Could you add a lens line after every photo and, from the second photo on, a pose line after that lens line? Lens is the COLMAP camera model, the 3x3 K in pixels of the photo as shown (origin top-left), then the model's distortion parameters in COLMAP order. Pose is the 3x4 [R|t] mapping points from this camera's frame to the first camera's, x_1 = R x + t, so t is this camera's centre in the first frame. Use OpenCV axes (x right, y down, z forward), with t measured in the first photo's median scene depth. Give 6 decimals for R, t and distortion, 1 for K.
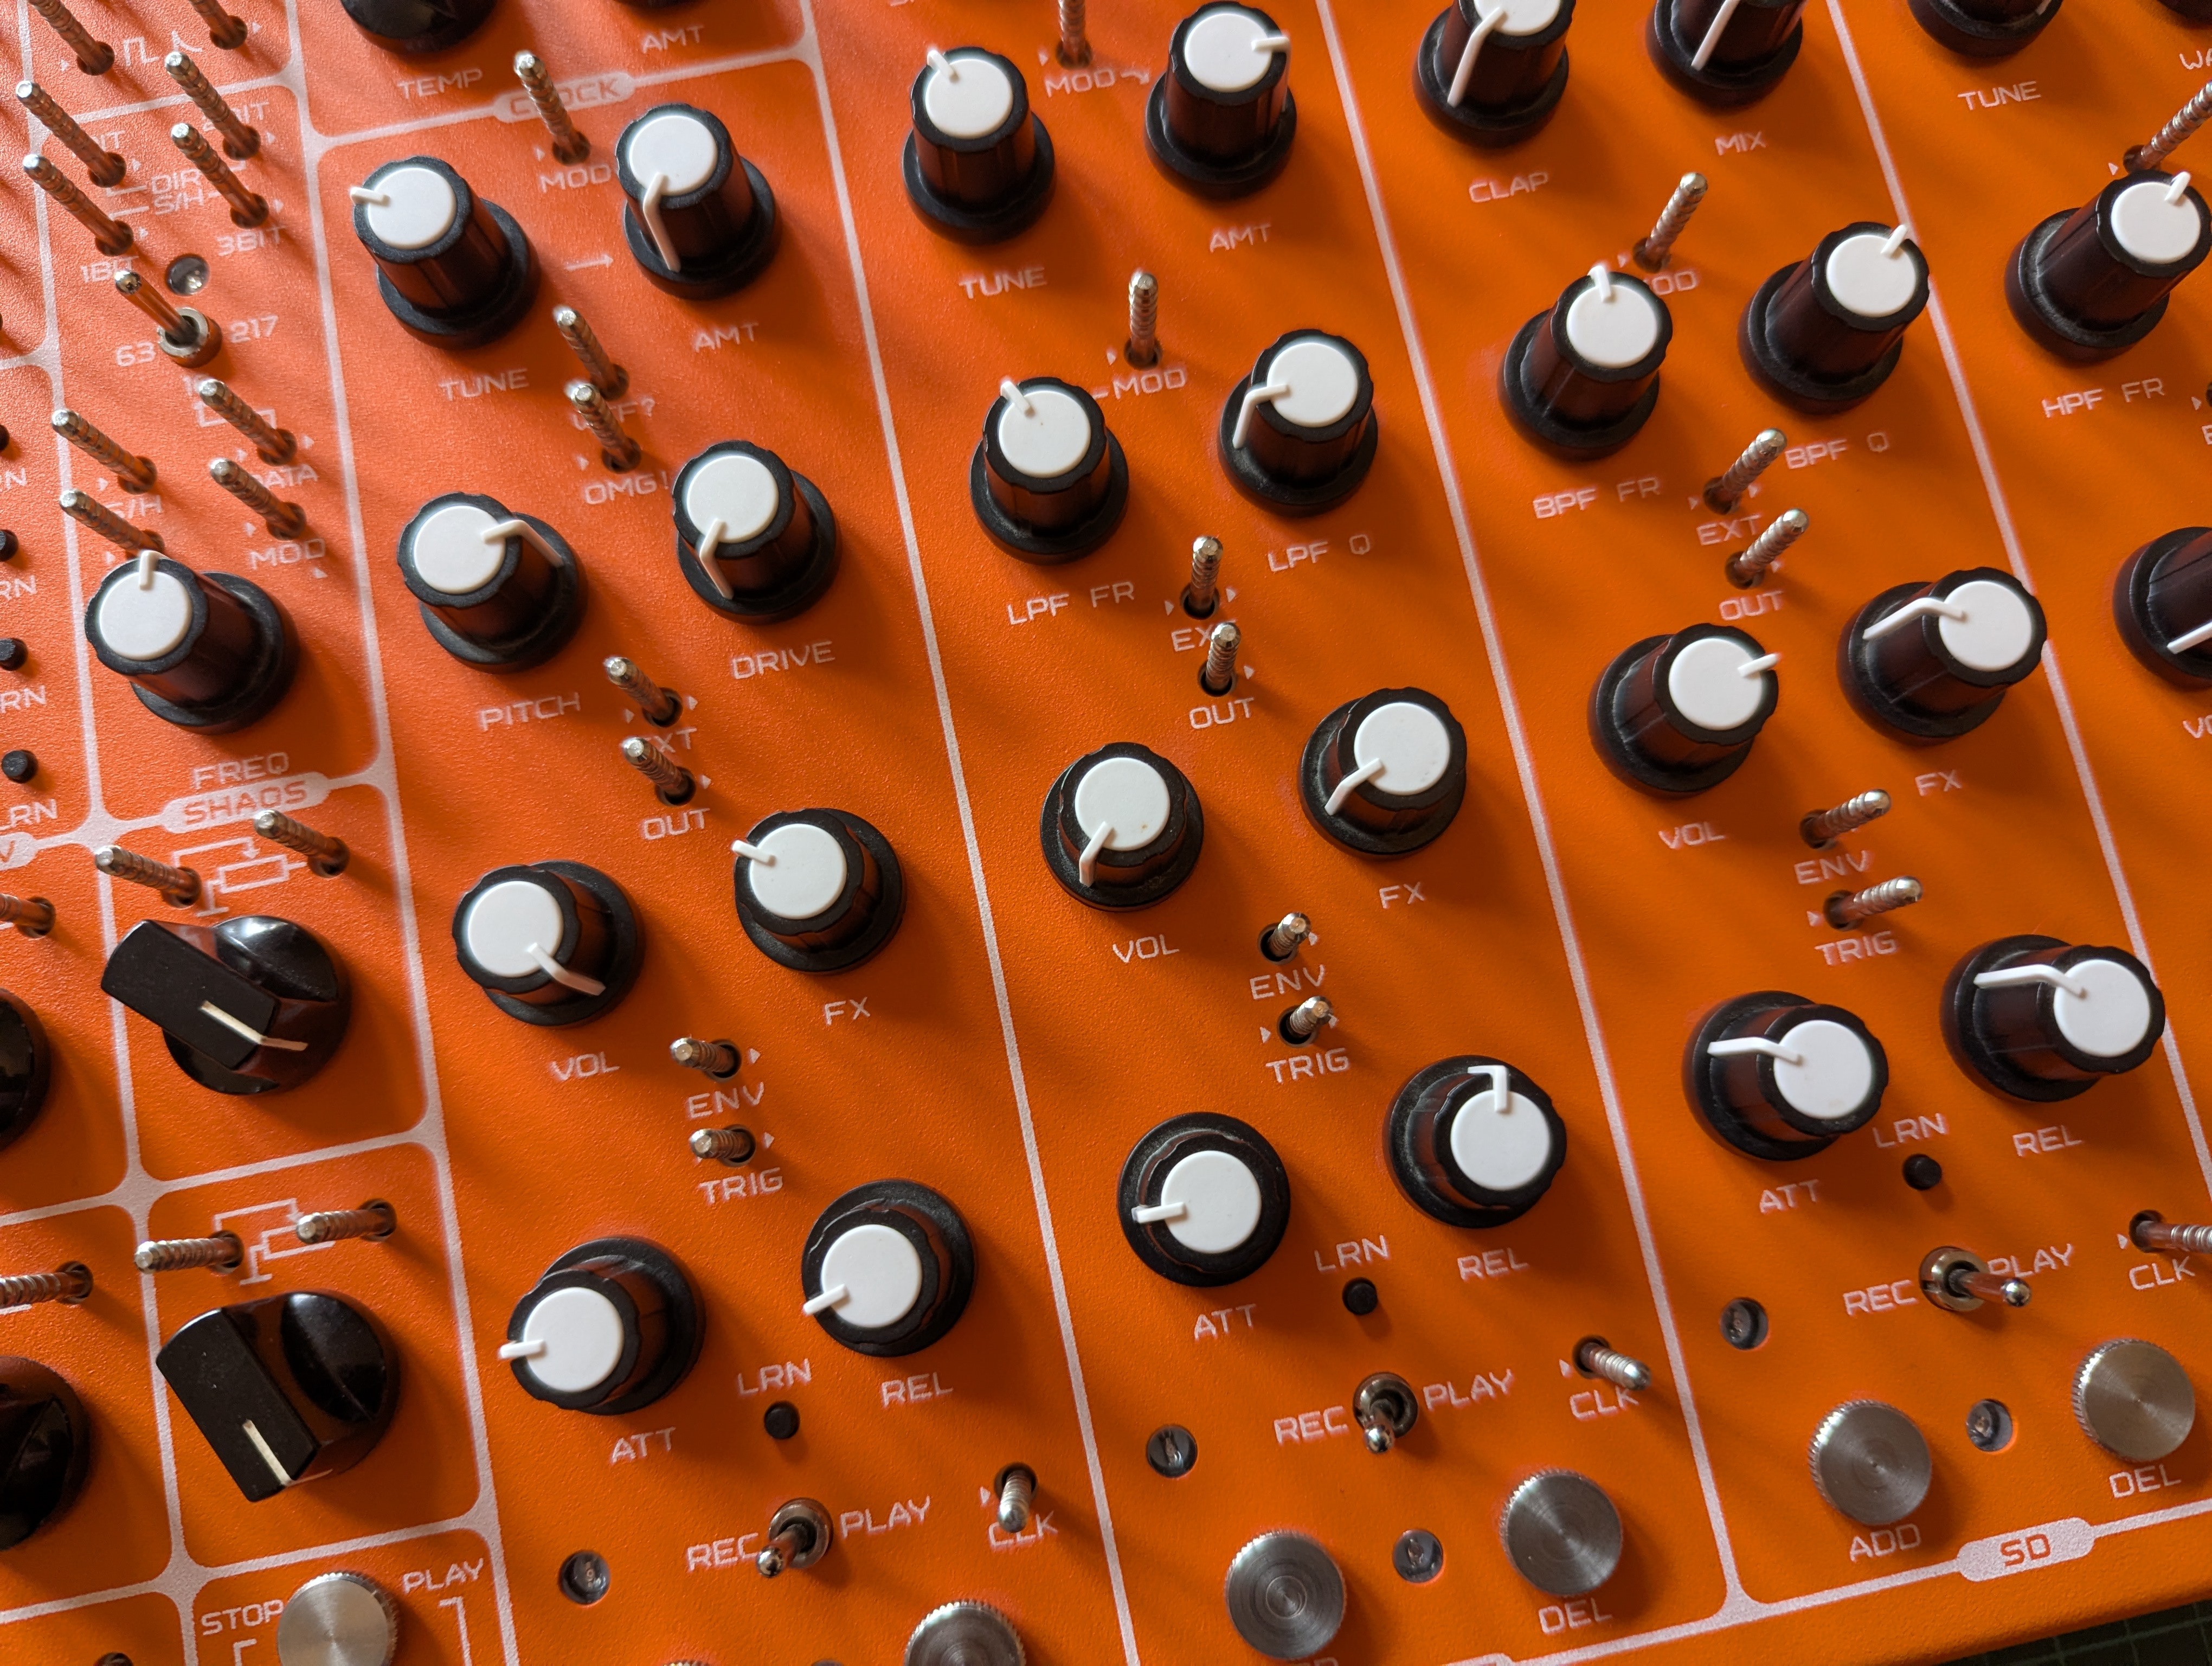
lens RADIAL K [[1560.5, 0, 1102.7], [0, 1560.5, 860.2], [0, 0, 1]] dist [-0.010588, -0.008013]
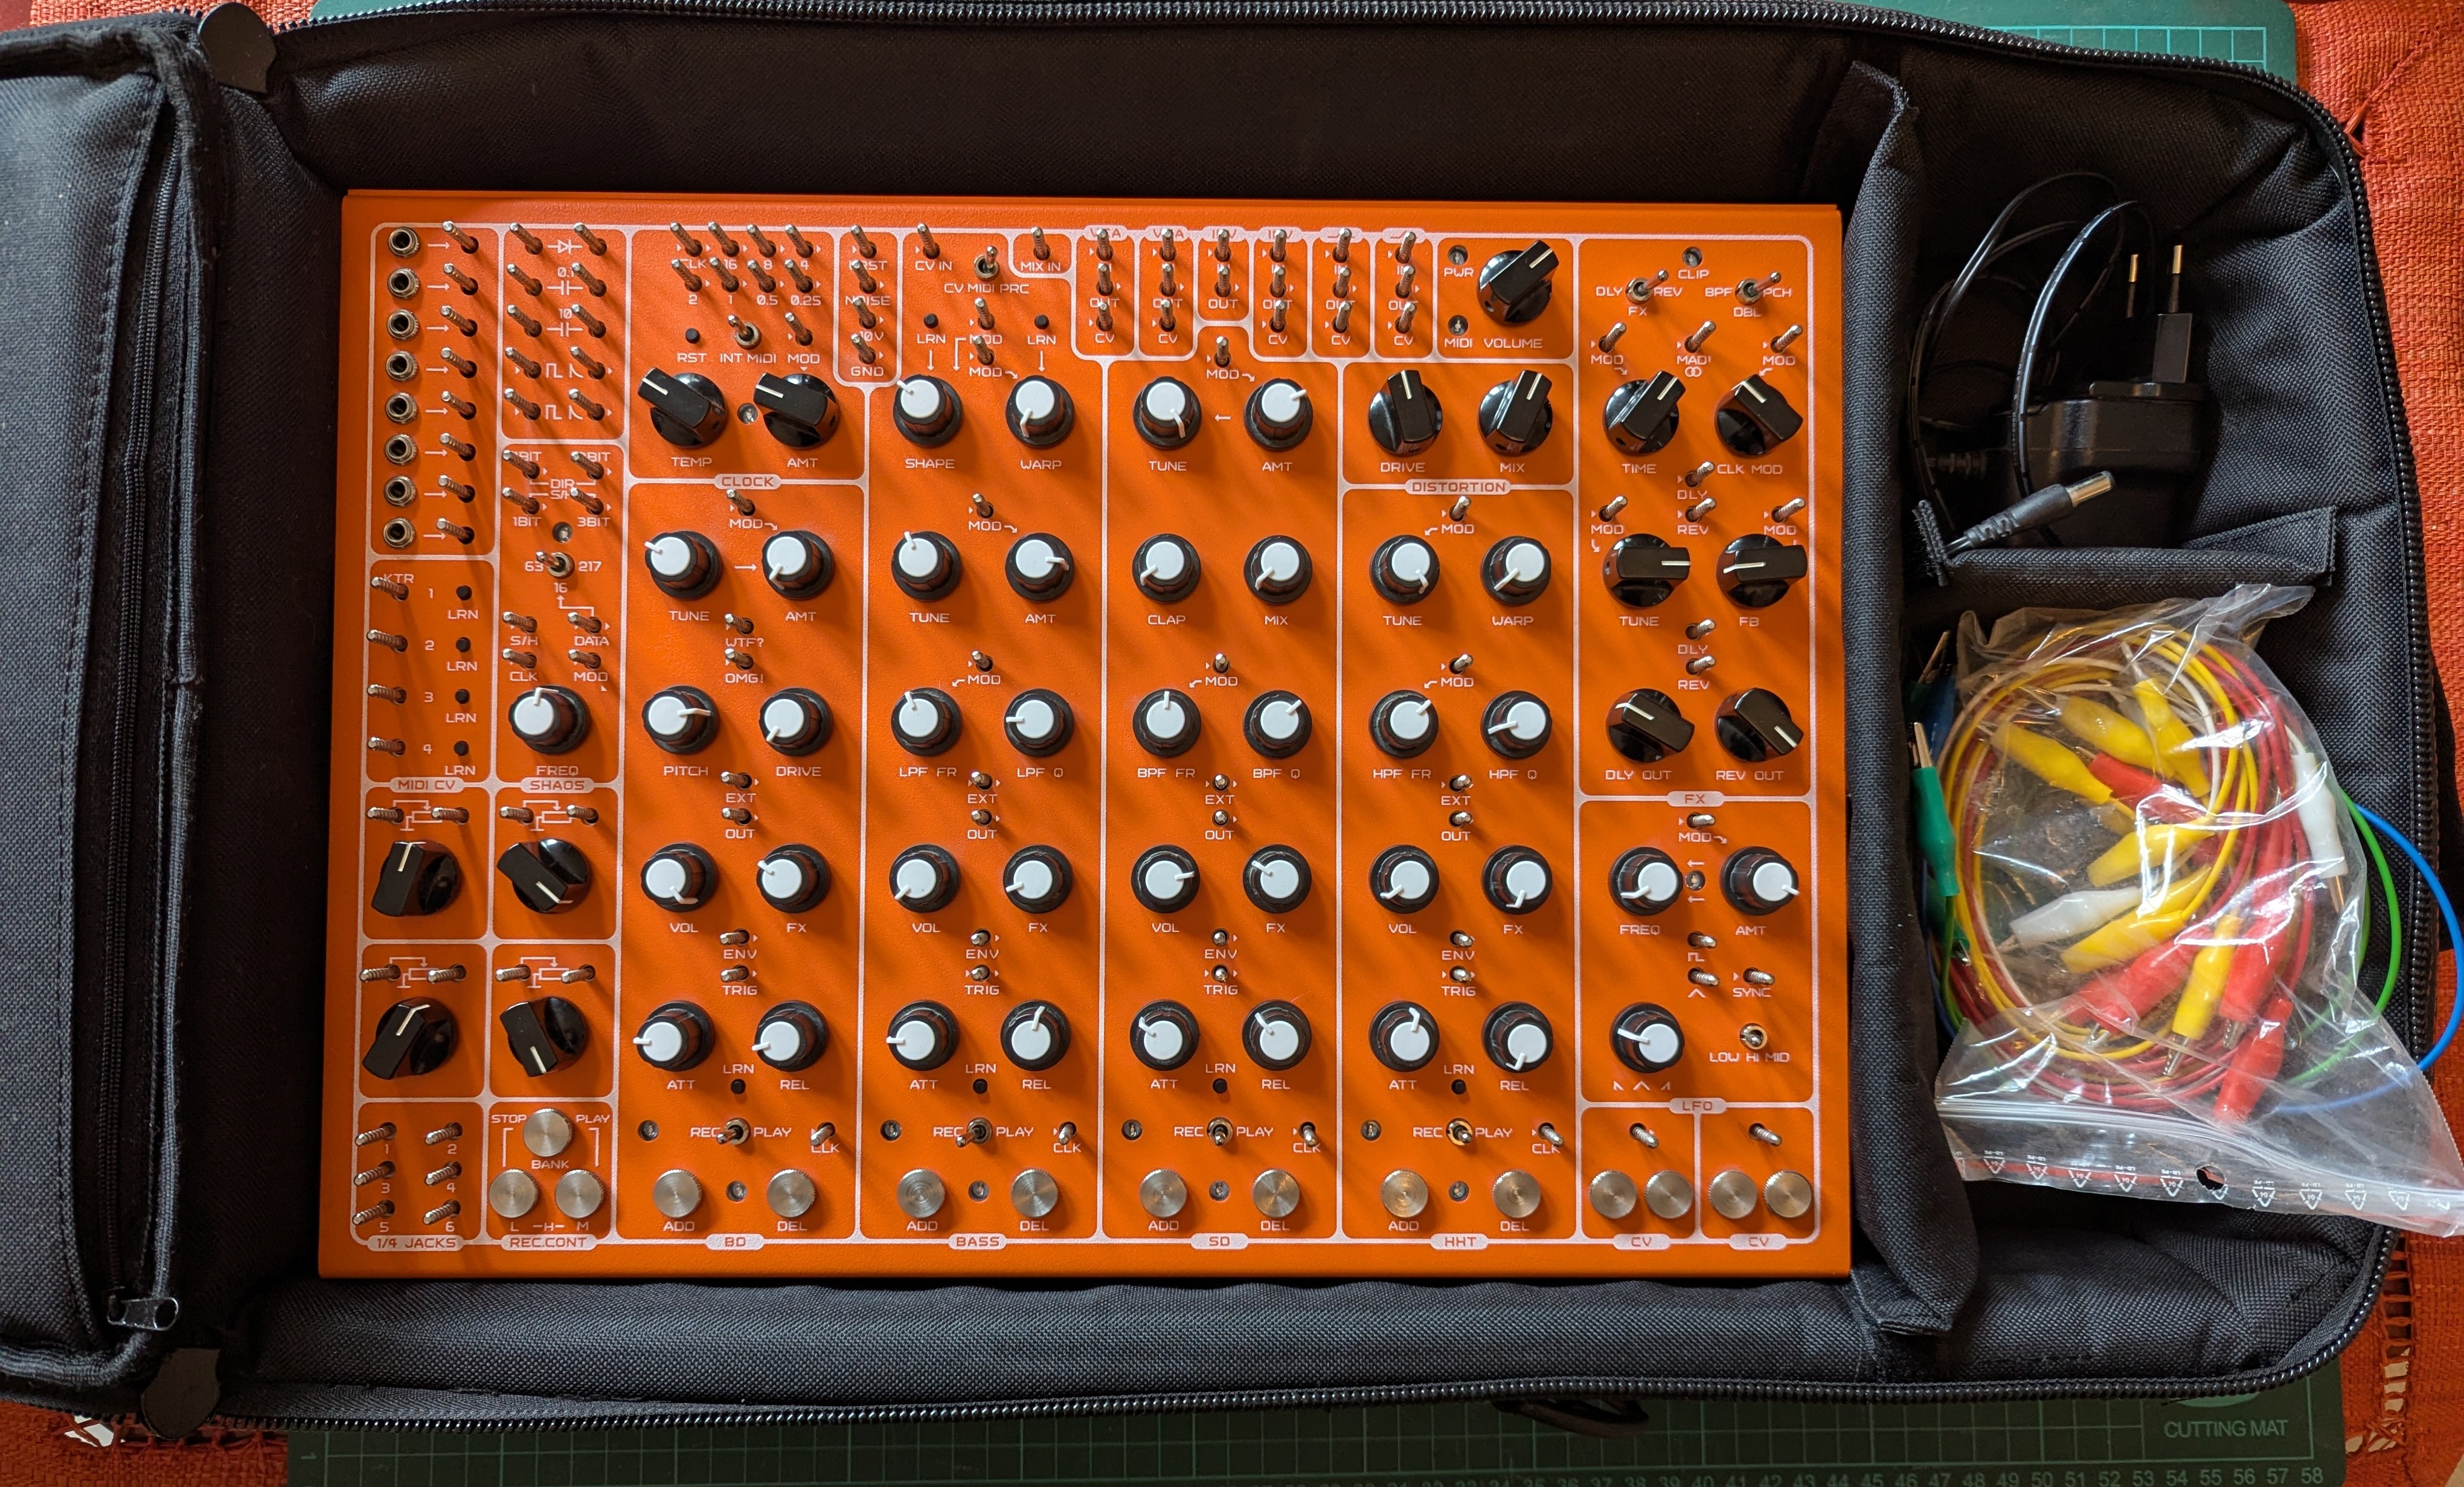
lens RADIAL K [[1729.4, 0, 1232.0], [0, 1729.4, 743.5], [0, 0, 1]] dist [0.047076, -0.002202]
pose [[0.977958, 0.208779, 0.003024, 0.431412], [-0.207299, 0.969091, 0.133754, -0.688021], [0.024994, -0.131432, 0.991010, -1.620153]]
